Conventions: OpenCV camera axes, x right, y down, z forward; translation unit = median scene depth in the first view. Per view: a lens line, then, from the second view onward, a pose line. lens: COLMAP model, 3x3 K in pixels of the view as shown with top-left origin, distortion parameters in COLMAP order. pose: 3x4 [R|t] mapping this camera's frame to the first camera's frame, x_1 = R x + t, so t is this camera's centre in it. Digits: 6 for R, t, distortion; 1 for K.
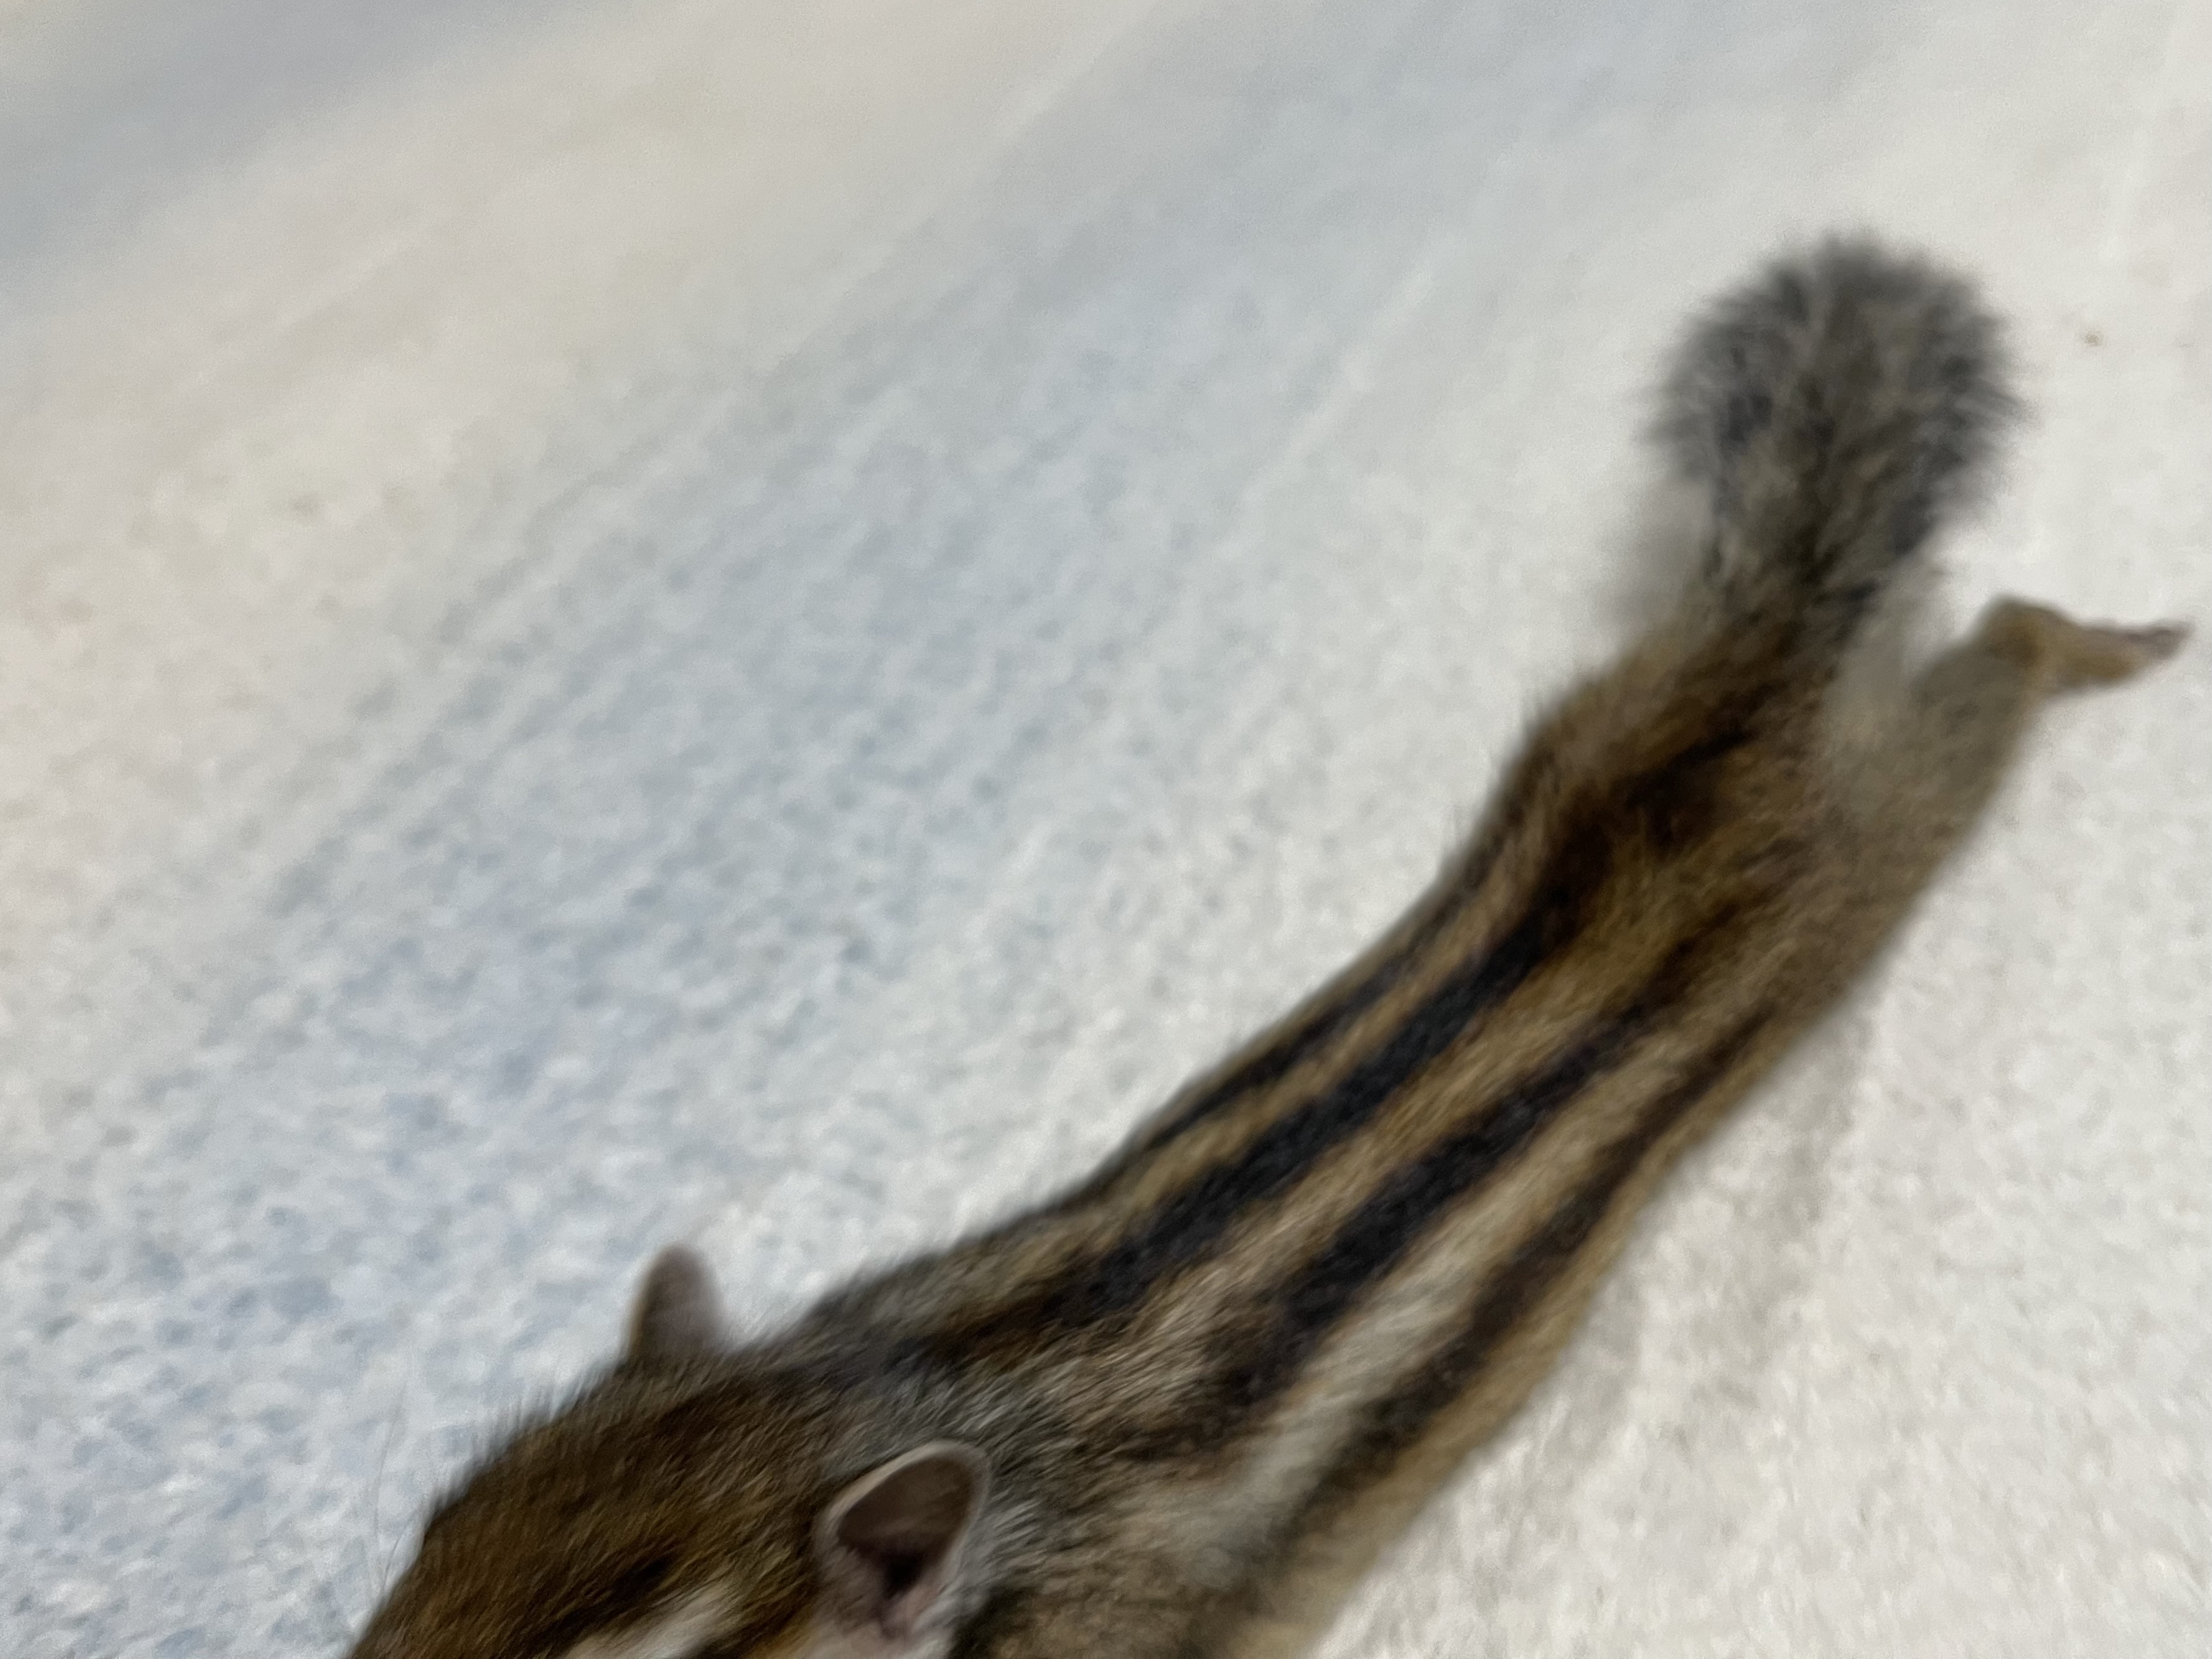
lens RADIAL K [[1677.7, 0, 1138.4], [0, 1677.7, 812.5], [0, 0, 1]] dist [0.025260, 0.001889]
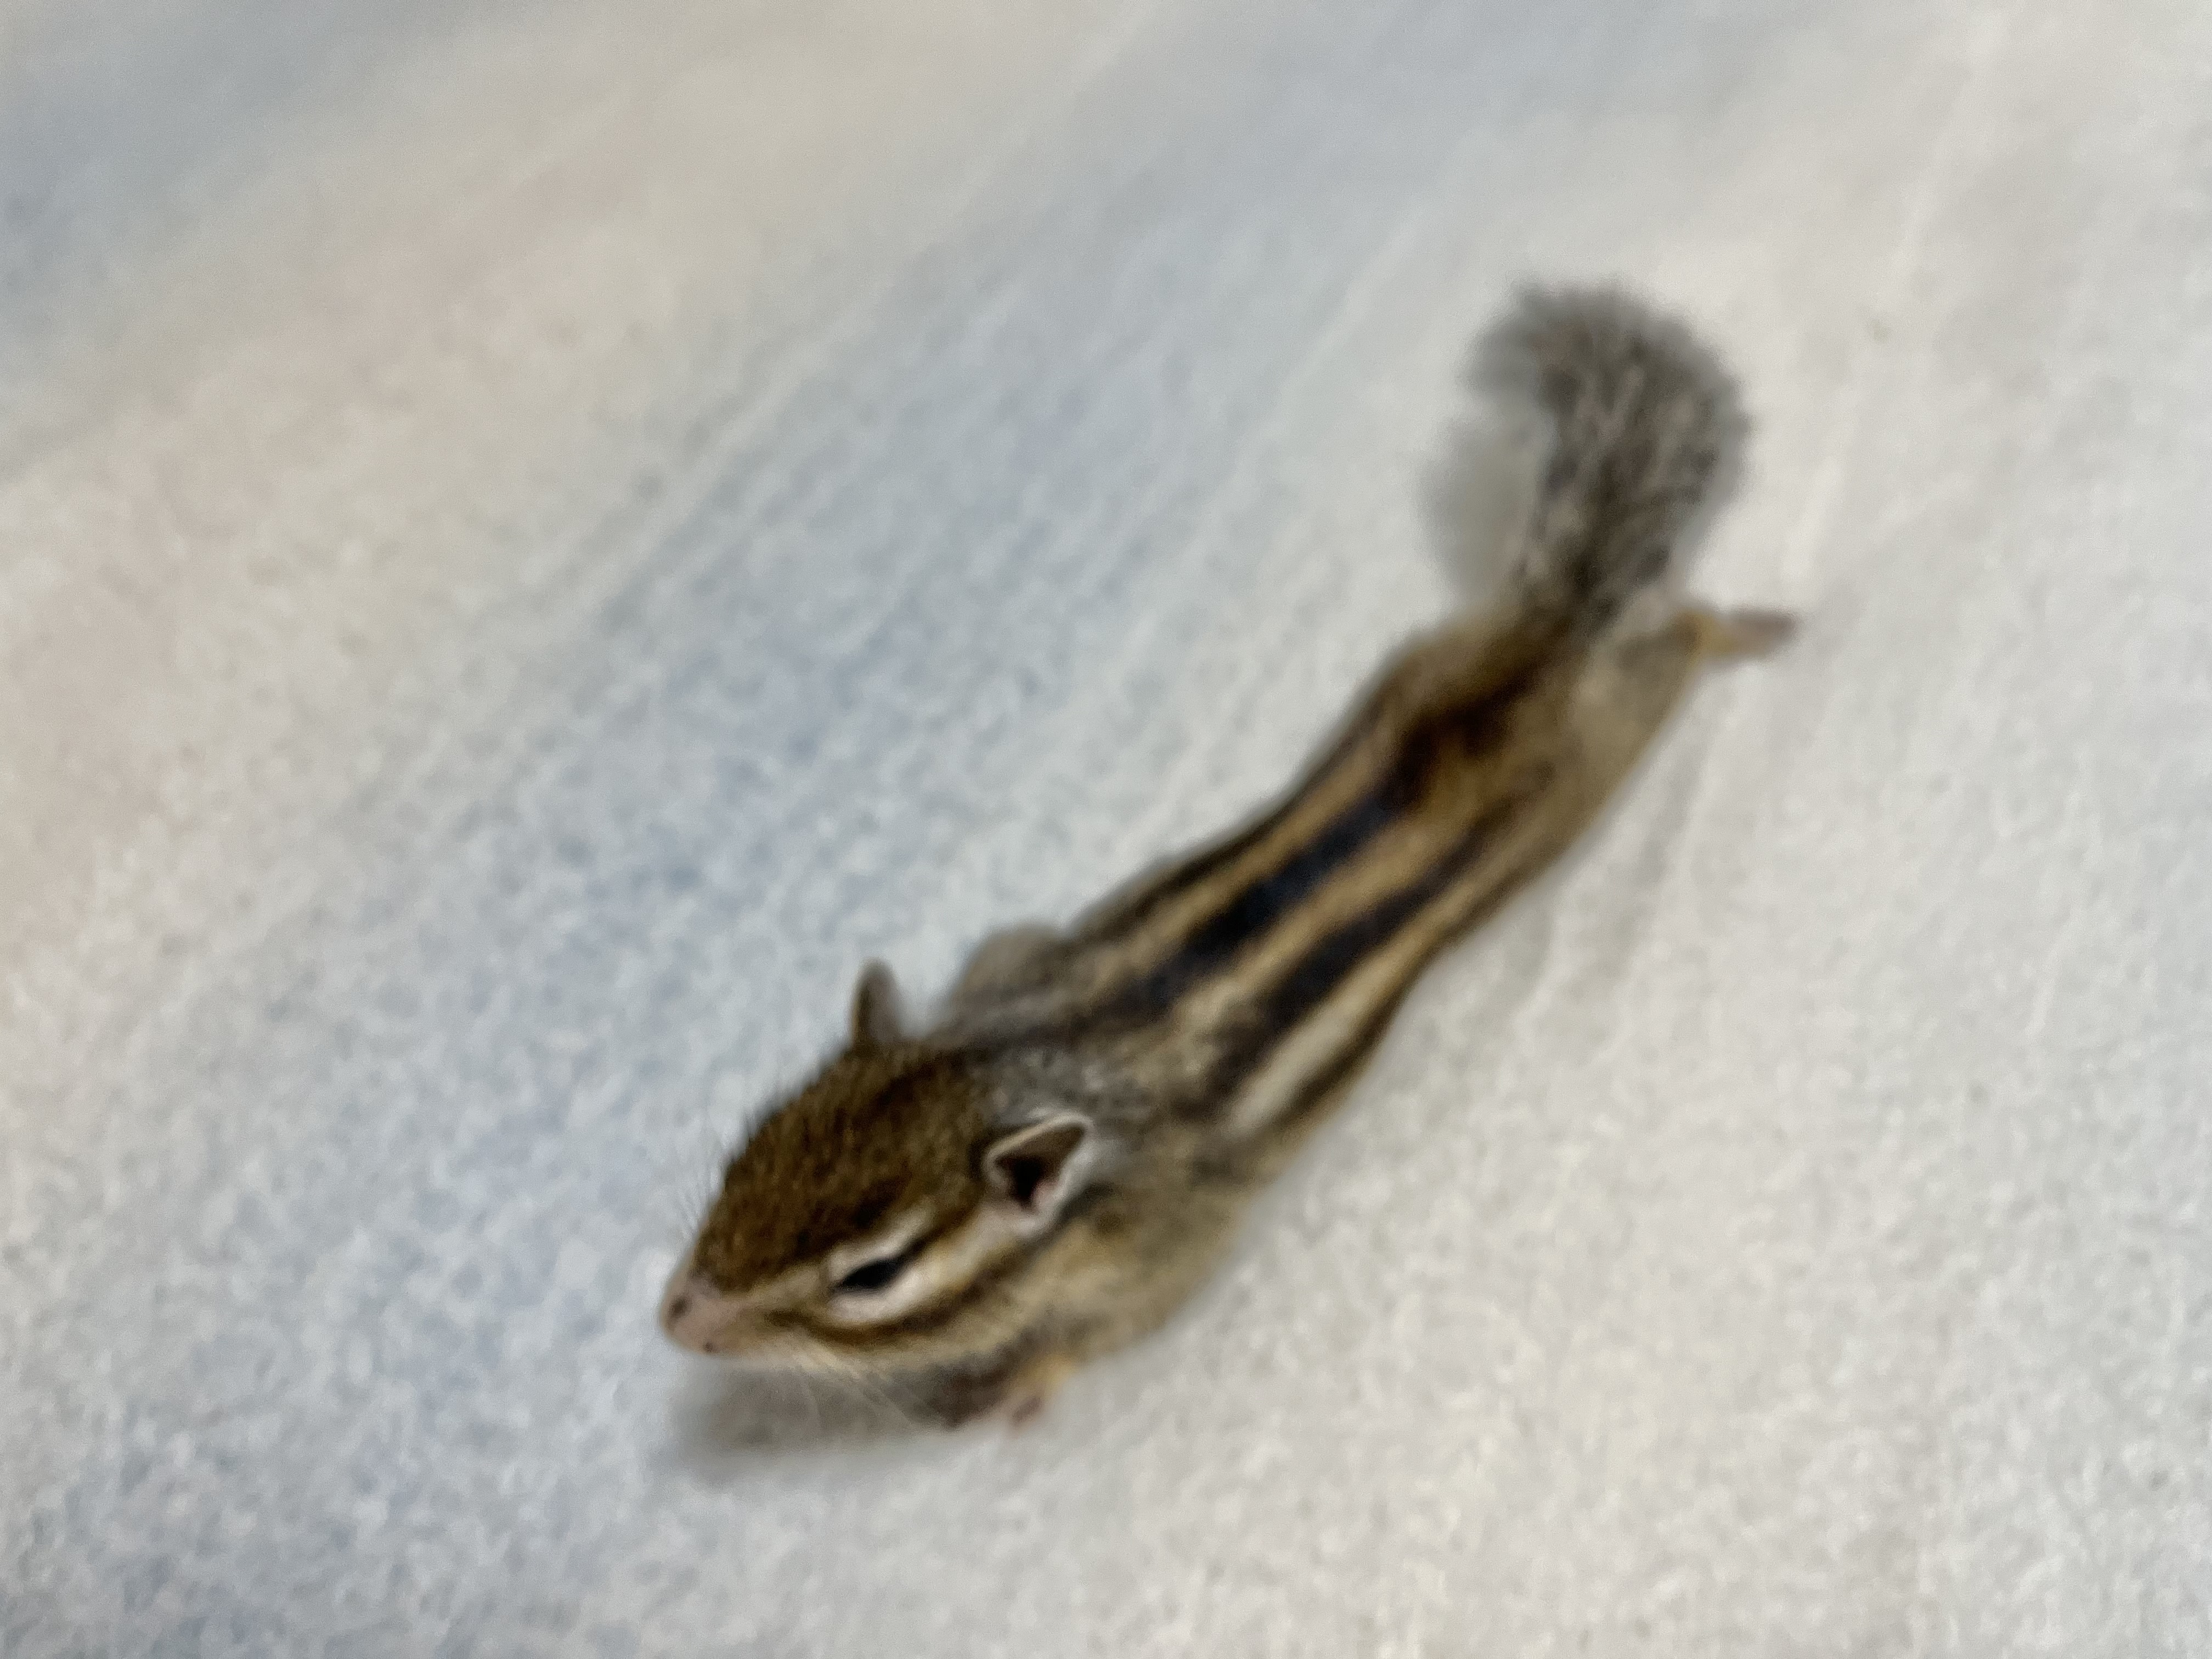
lens RADIAL K [[1677.8, 0, 1138.4], [0, 1677.8, 812.5], [0, 0, 1]] dist [0.025260, 0.001889]
pose [[0.991524, 0.061280, 0.114560, -0.219381], [-0.068053, 0.996099, 0.056179, 0.097108], [-0.110671, -0.063499, 0.991827, -0.416610]]
